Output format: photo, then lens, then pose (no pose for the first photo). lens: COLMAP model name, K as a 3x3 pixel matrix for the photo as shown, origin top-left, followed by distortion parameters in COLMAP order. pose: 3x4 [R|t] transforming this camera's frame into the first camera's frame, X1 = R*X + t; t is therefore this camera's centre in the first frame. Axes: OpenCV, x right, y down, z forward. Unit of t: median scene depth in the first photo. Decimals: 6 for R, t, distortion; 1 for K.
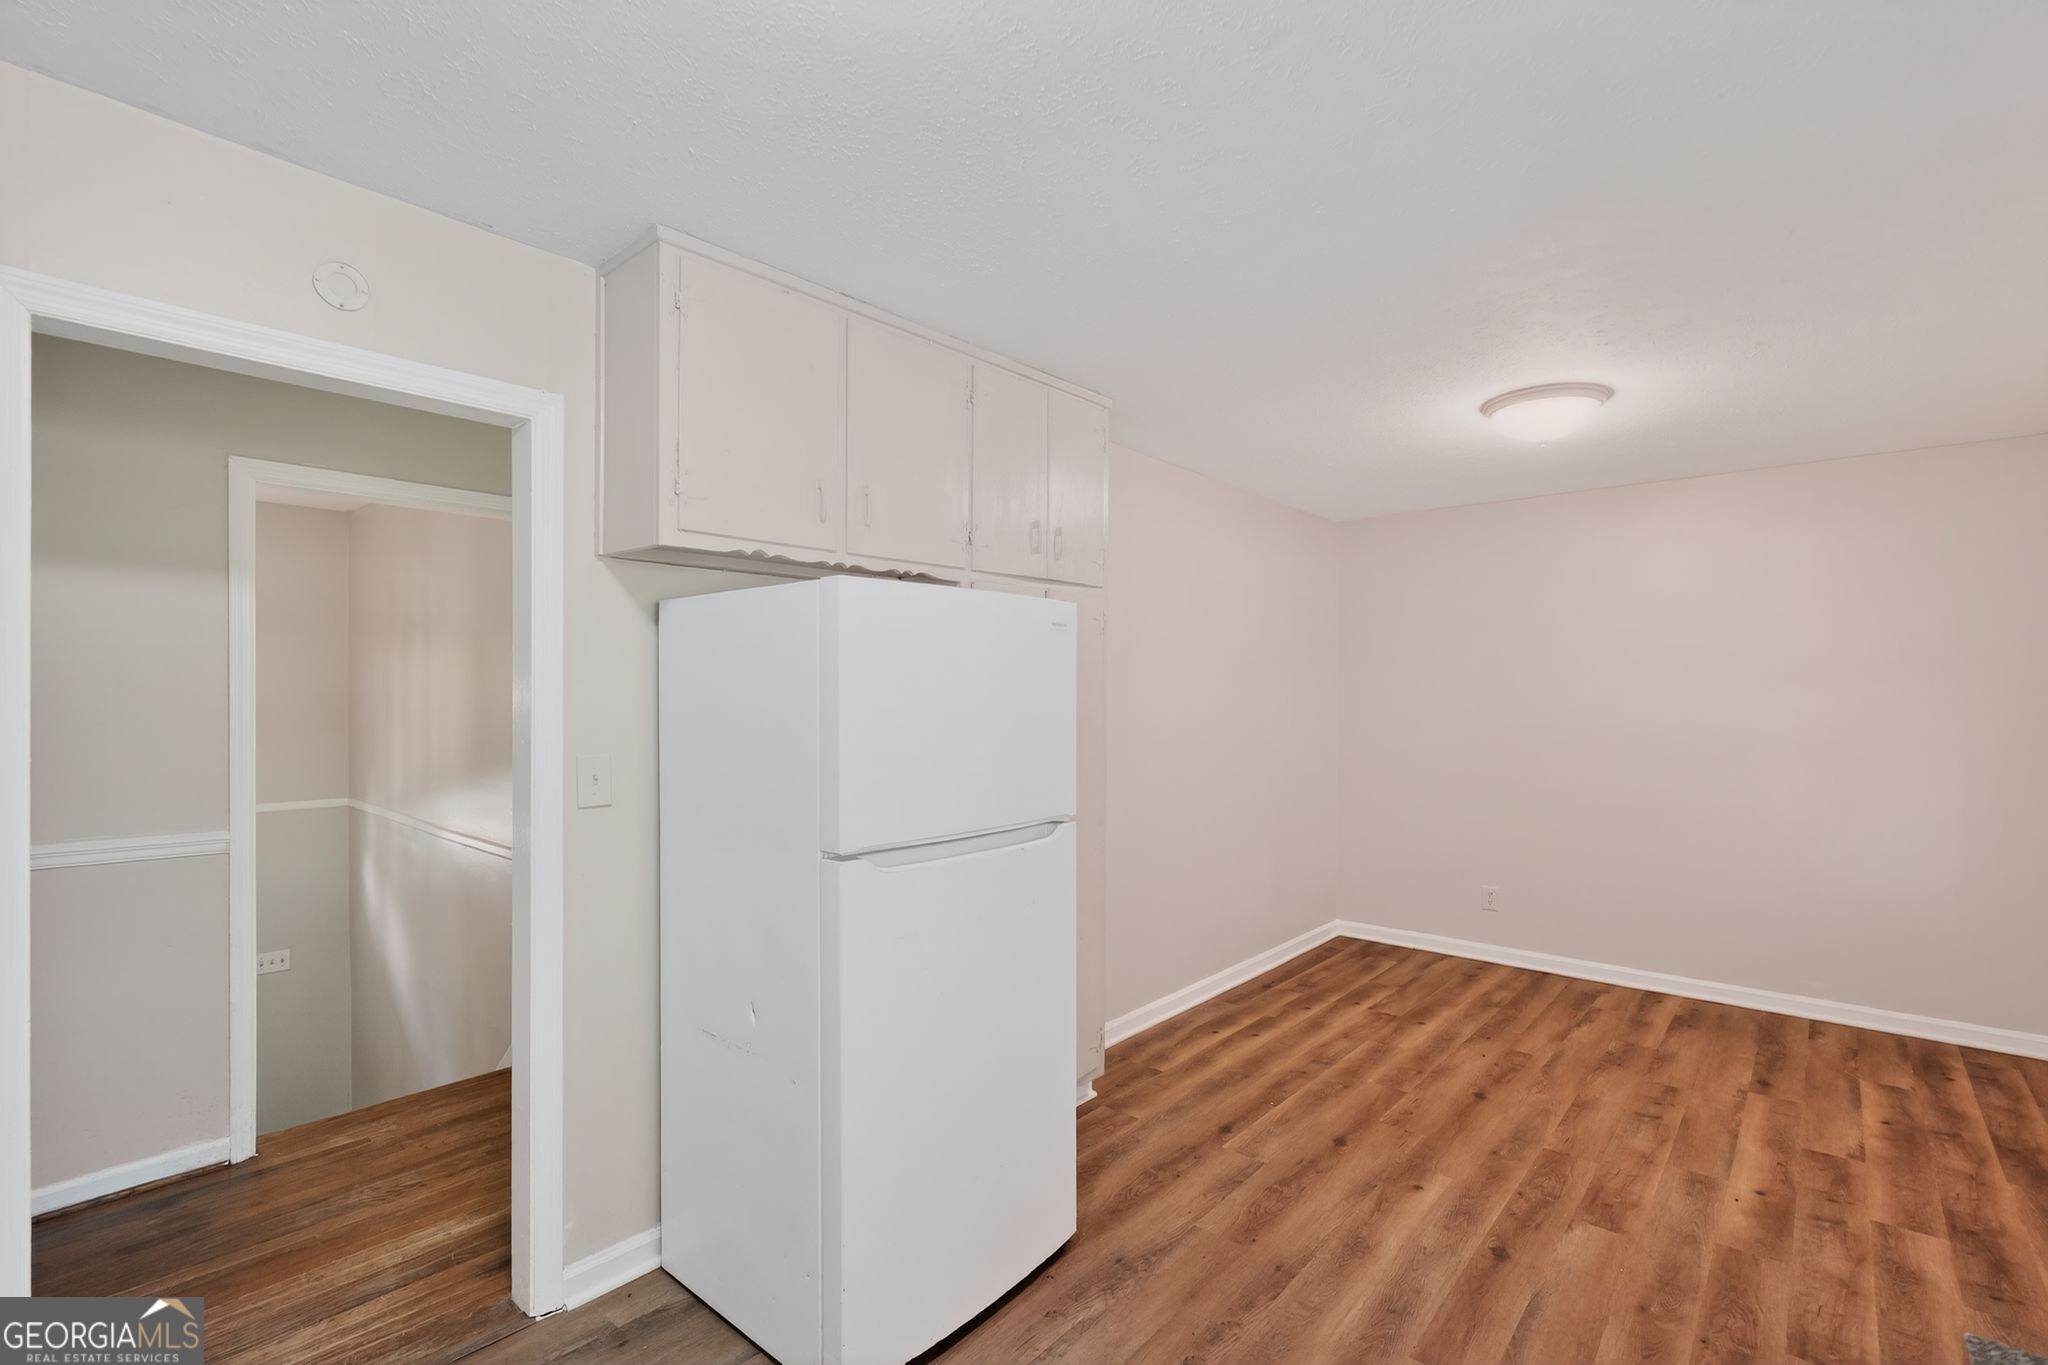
lens RADIAL K [[922.7, 0, 1013.8], [0, 922.7, 690.0], [0, 0, 1]] dist [-0.001211, 0.000652]
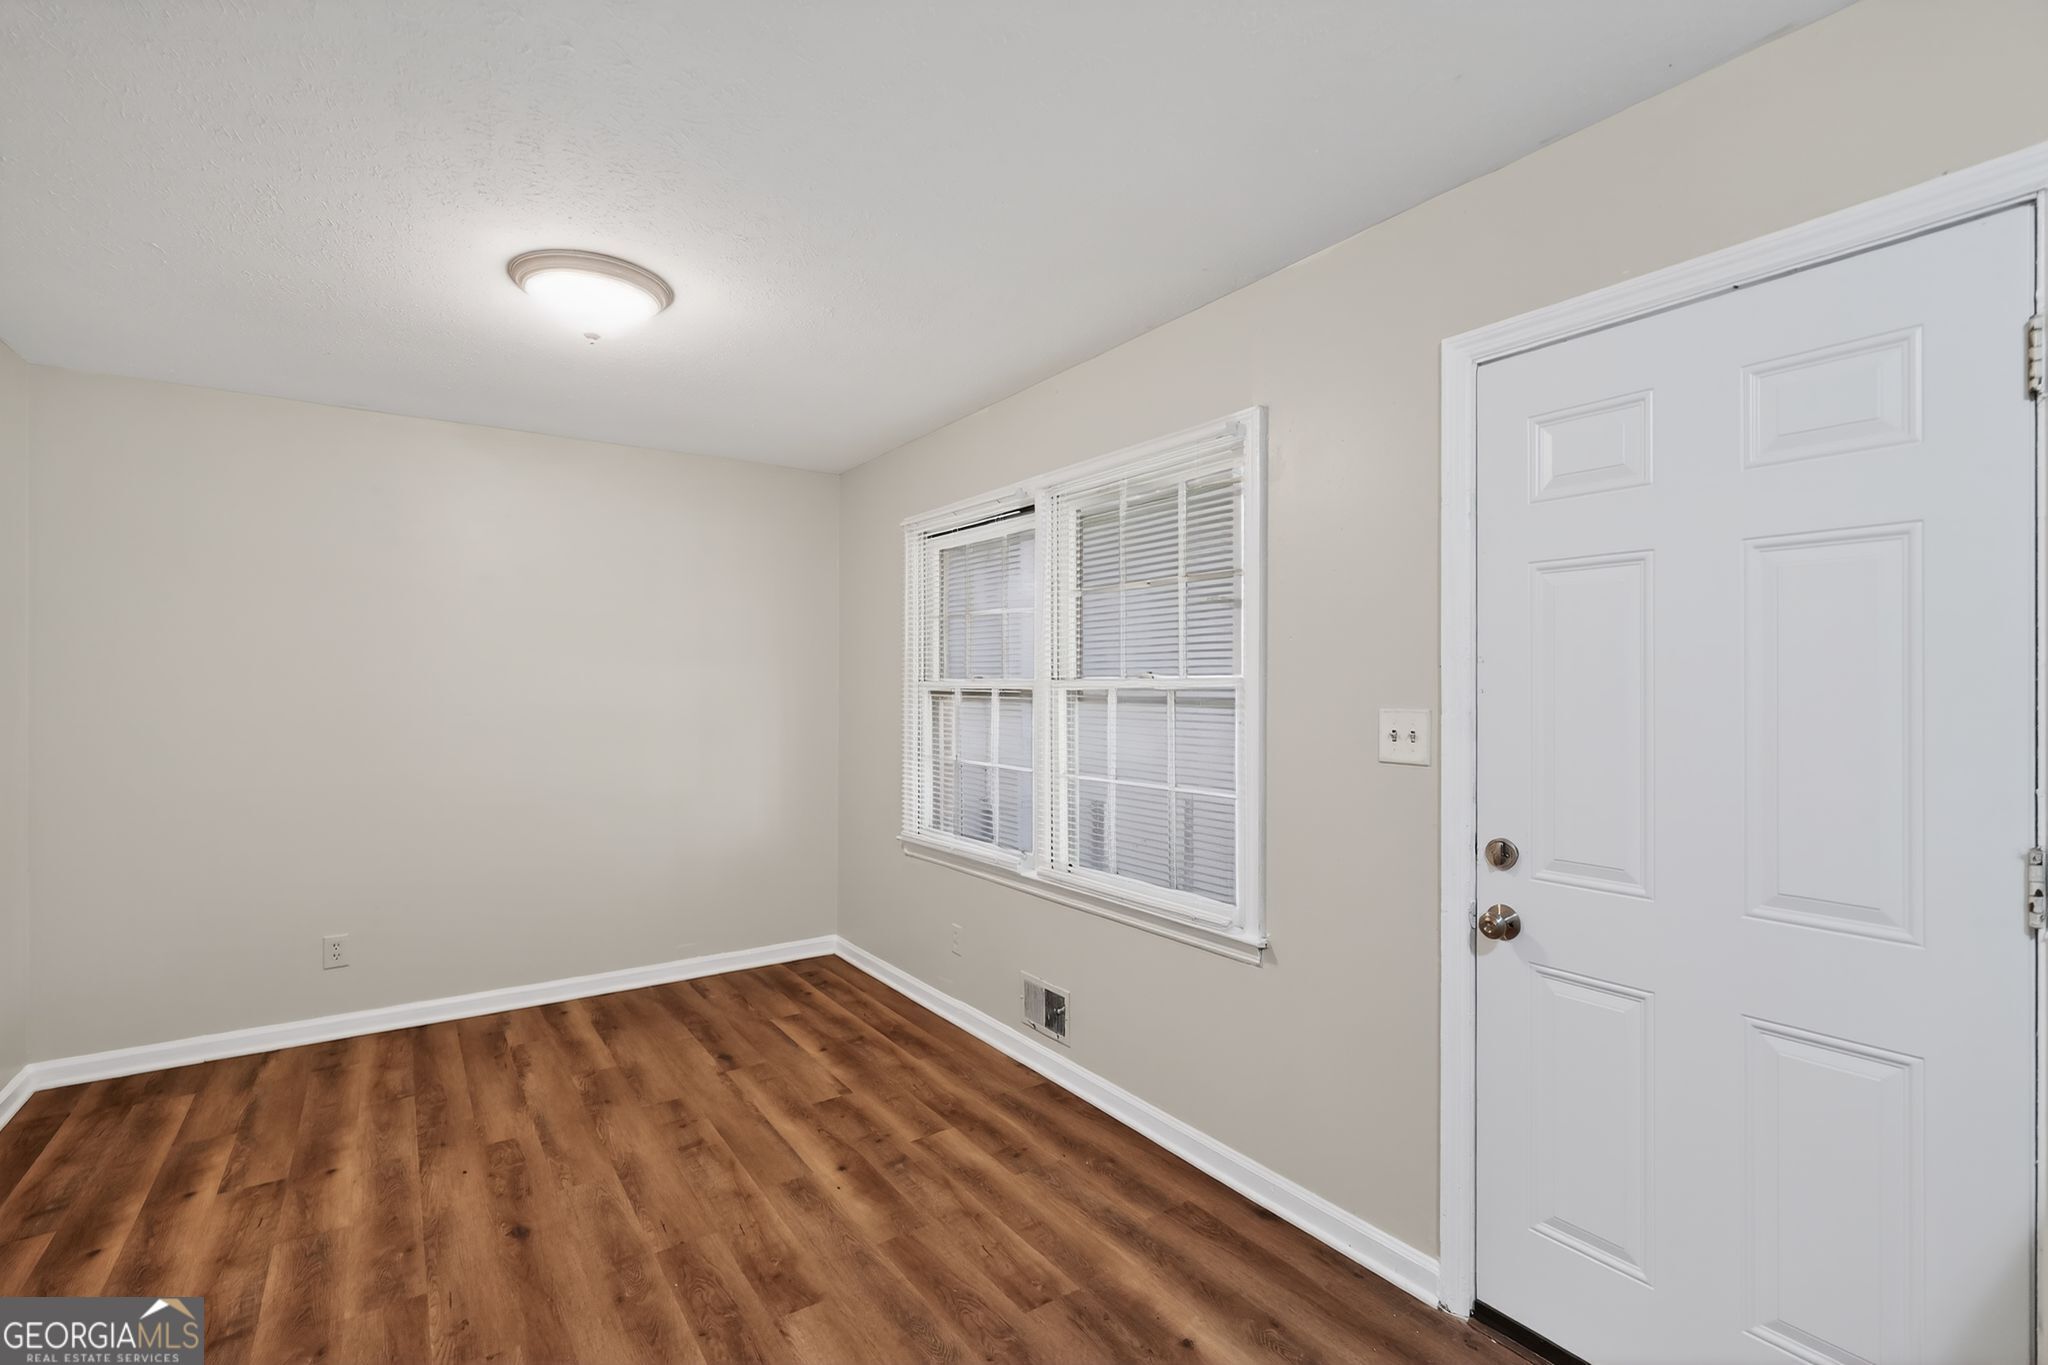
lens RADIAL K [[922.7, 0, 1013.8], [0, 922.7, 690.0], [0, 0, 1]] dist [-0.001211, 0.000652]
pose [[0.243520, -0.002563, 0.969892, -0.074772], [-0.006017, 0.999973, 0.004153, 0.021694], [-0.969877, -0.006848, 0.243498, 0.434329]]
